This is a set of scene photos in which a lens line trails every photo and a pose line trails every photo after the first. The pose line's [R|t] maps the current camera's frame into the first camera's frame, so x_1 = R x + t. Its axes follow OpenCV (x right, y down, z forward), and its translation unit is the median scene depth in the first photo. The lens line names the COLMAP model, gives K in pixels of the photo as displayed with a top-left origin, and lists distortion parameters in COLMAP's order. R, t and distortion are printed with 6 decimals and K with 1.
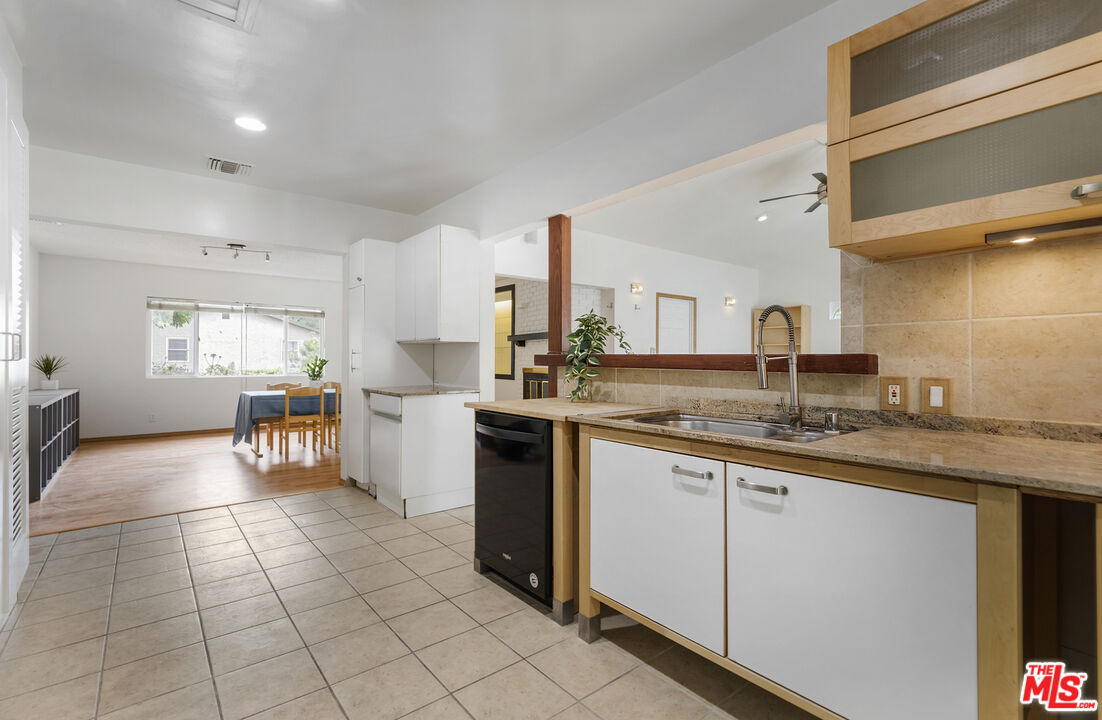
lens RADIAL K [[503.6, 0, 556.6], [0, 503.6, 359.5], [0, 0, 1]] dist [0.002468, 0.000119]
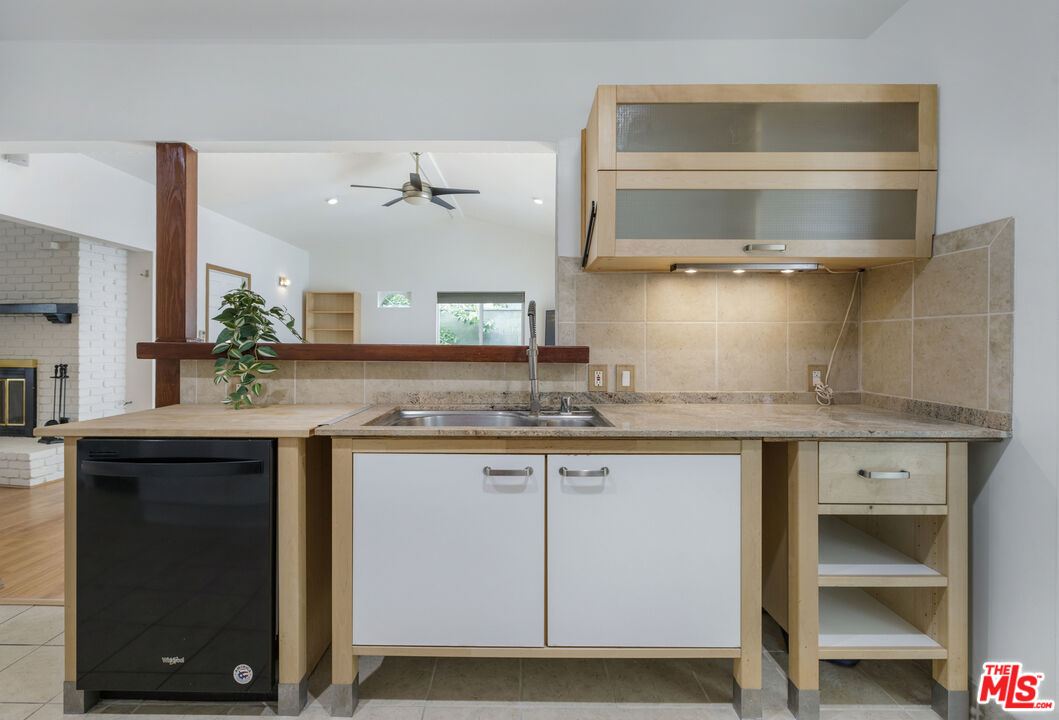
lens RADIAL K [[503.1, 0, 517.8], [0, 503.1, 343.9], [0, 0, 1]] dist [-0.000110, -0.000295]
pose [[0.642641, -0.000074, 0.766167, -0.380723], [-0.002307, 0.999995, 0.002031, -0.017335], [-0.766164, -0.003073, 0.642638, 0.313223]]
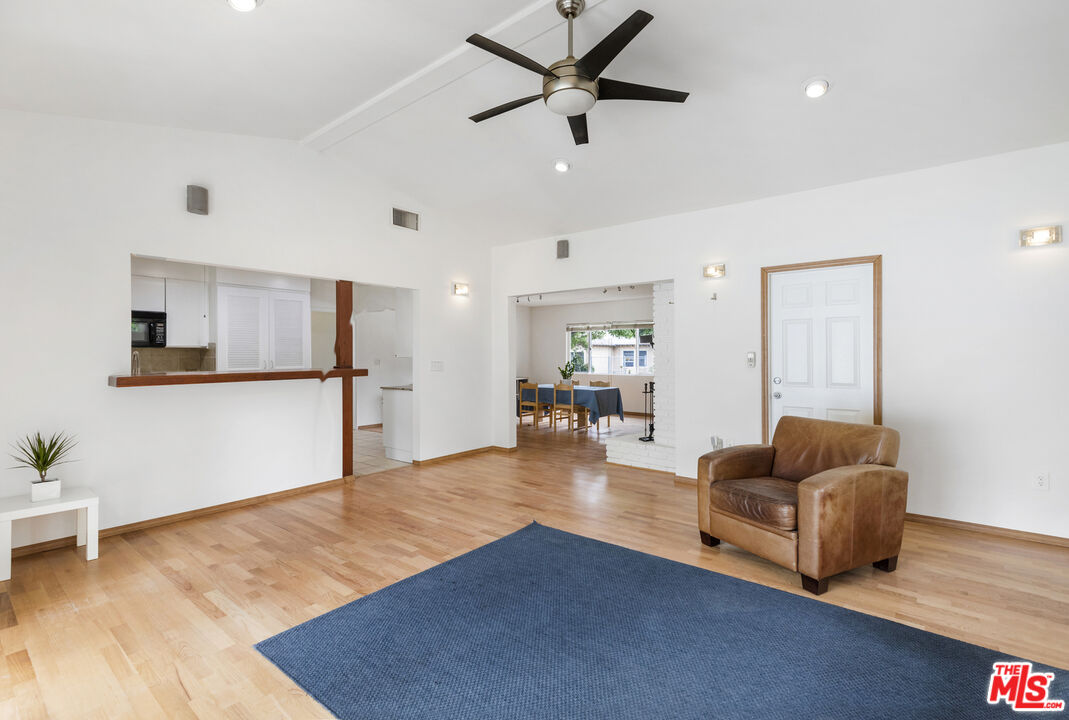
lens RADIAL K [[497.4, 0, 543.4], [0, 497.4, 356.0], [0, 0, 1]] dist [0.003066, 0.000313]
pose [[0.214113, -0.001346, -0.976808, 2.809114], [0.004115, 0.999991, -0.000476, -0.075002], [0.976800, -0.003917, 0.214117, 2.157634]]
